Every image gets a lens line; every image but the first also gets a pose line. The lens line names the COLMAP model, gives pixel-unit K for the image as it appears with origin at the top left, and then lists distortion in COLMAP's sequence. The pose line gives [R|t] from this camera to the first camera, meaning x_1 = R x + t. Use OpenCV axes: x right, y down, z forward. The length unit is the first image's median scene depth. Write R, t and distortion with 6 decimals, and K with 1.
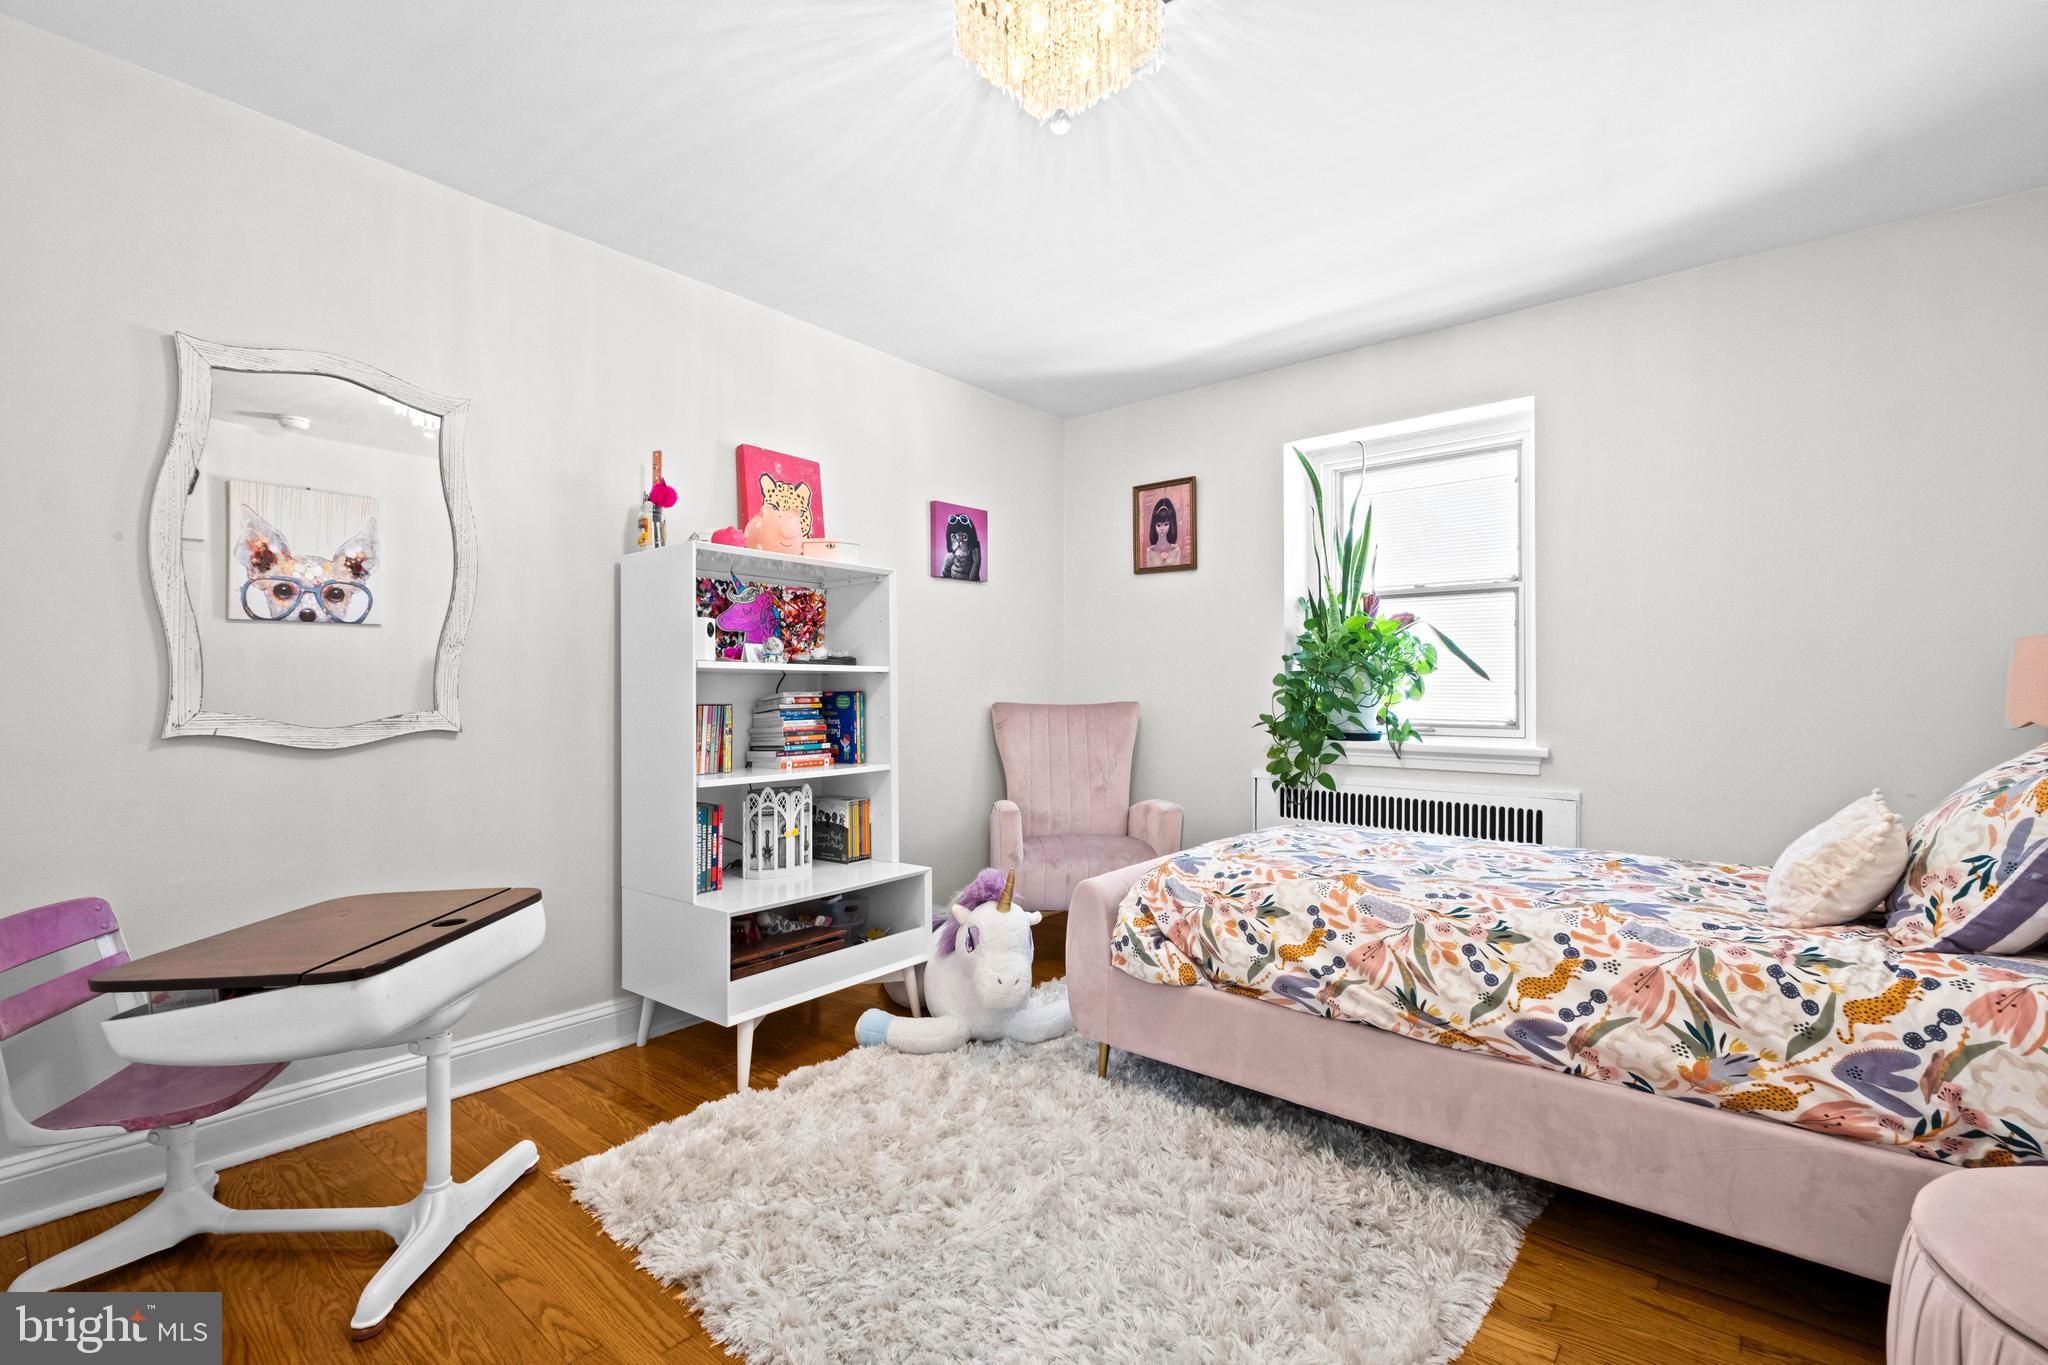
lens RADIAL K [[896.7, 0, 1032.1], [0, 896.7, 660.7], [0, 0, 1]] dist [0.006047, -0.004946]
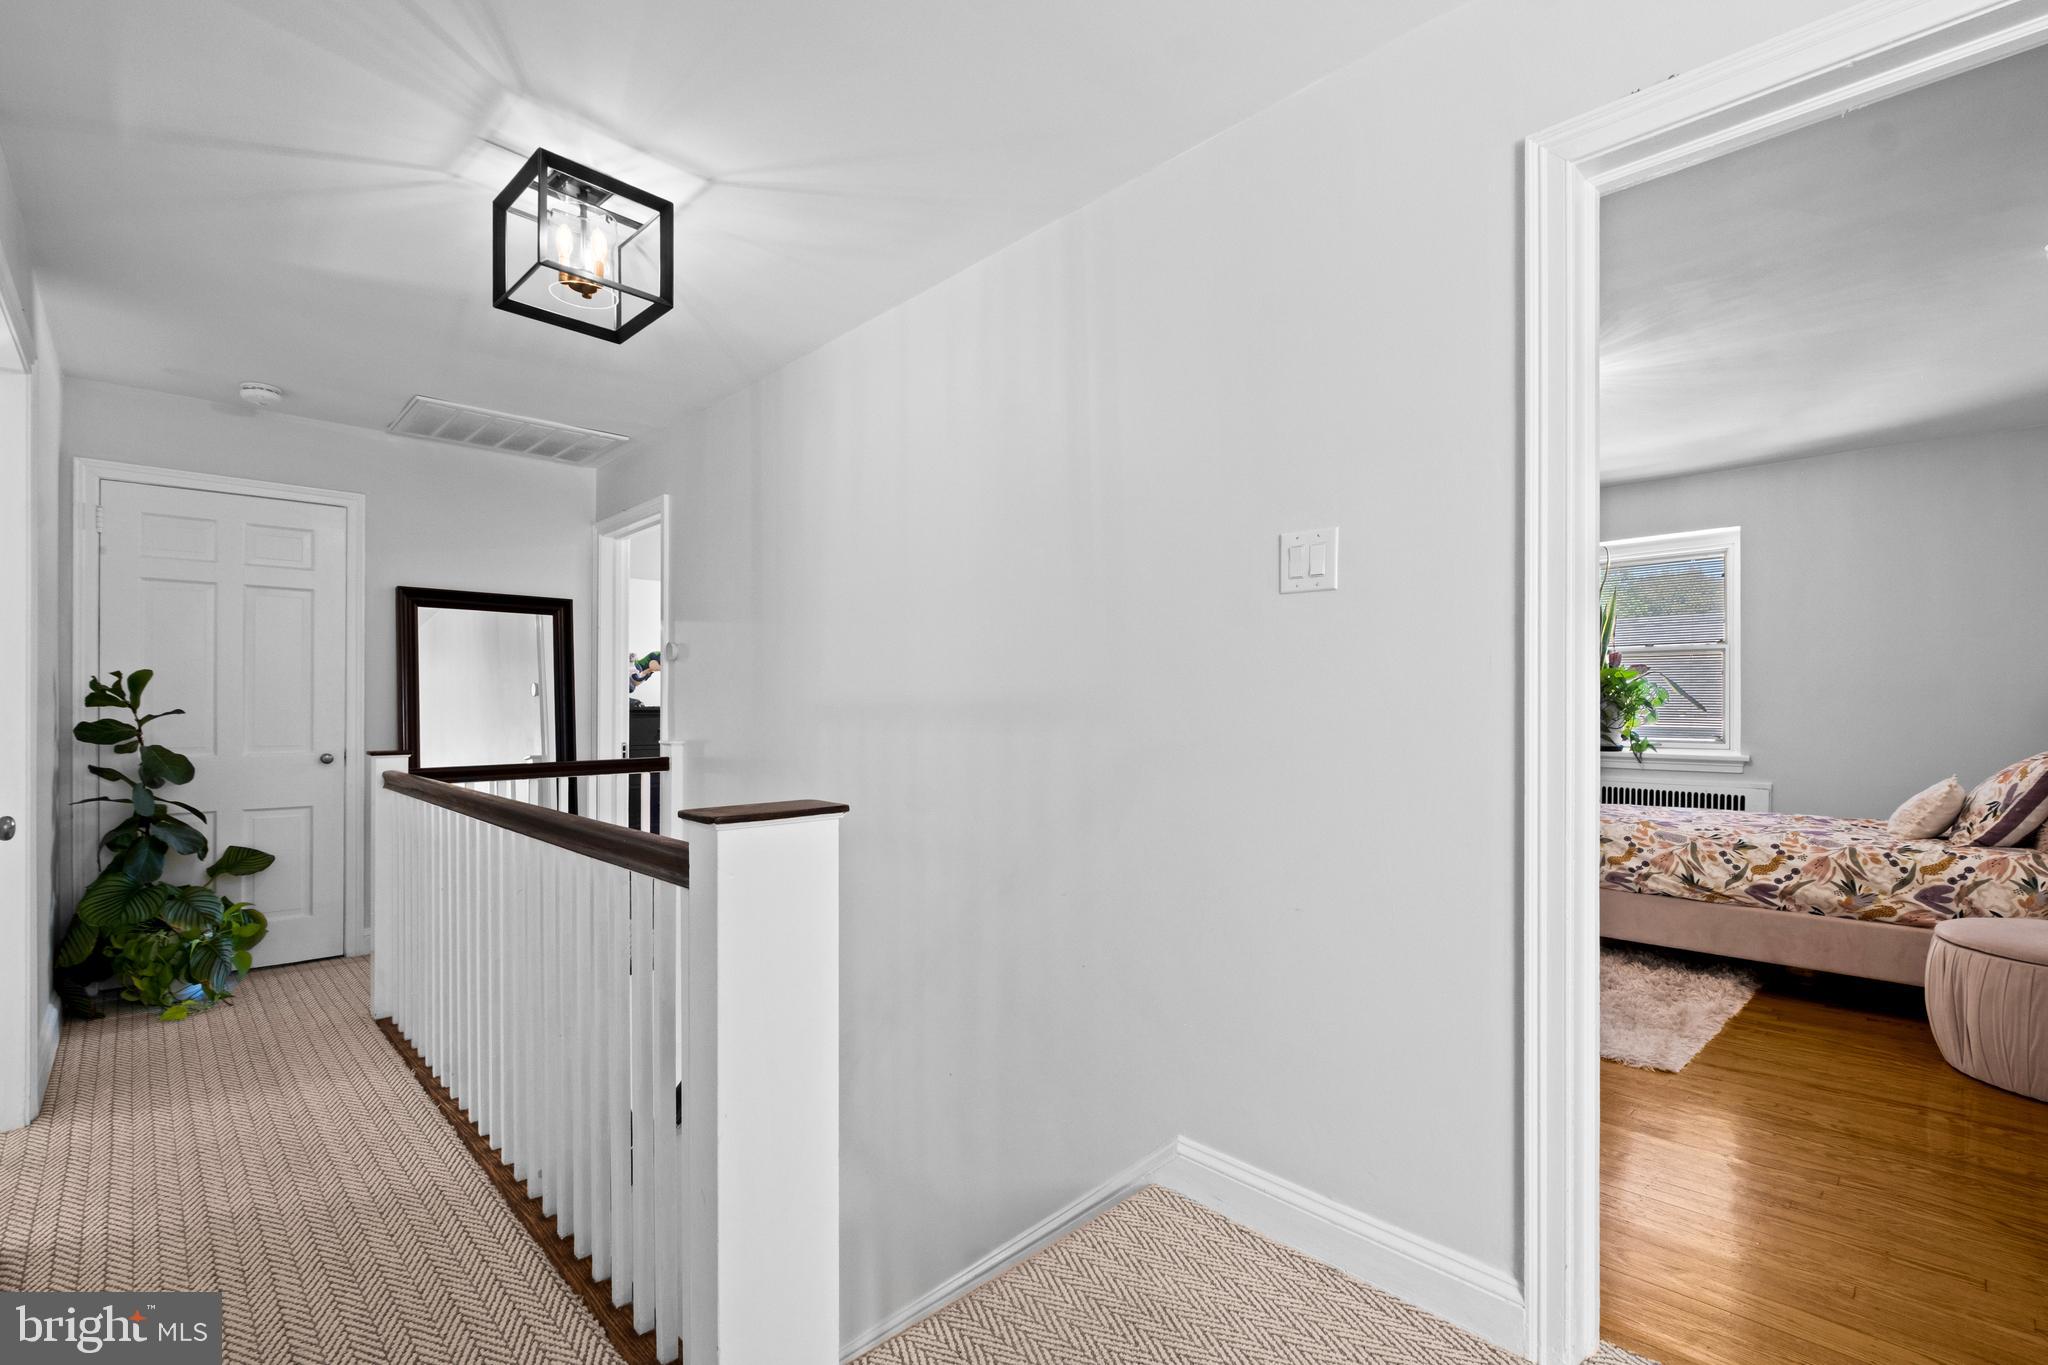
lens RADIAL K [[912.2, 0, 1030.9], [0, 912.2, 691.9], [0, 0, 1]] dist [0.000172, -0.000456]
pose [[0.994461, -0.004460, -0.105011, -0.892089], [0.006214, 0.999847, 0.016381, -0.083233], [0.104922, -0.016943, 0.994336, -1.256791]]
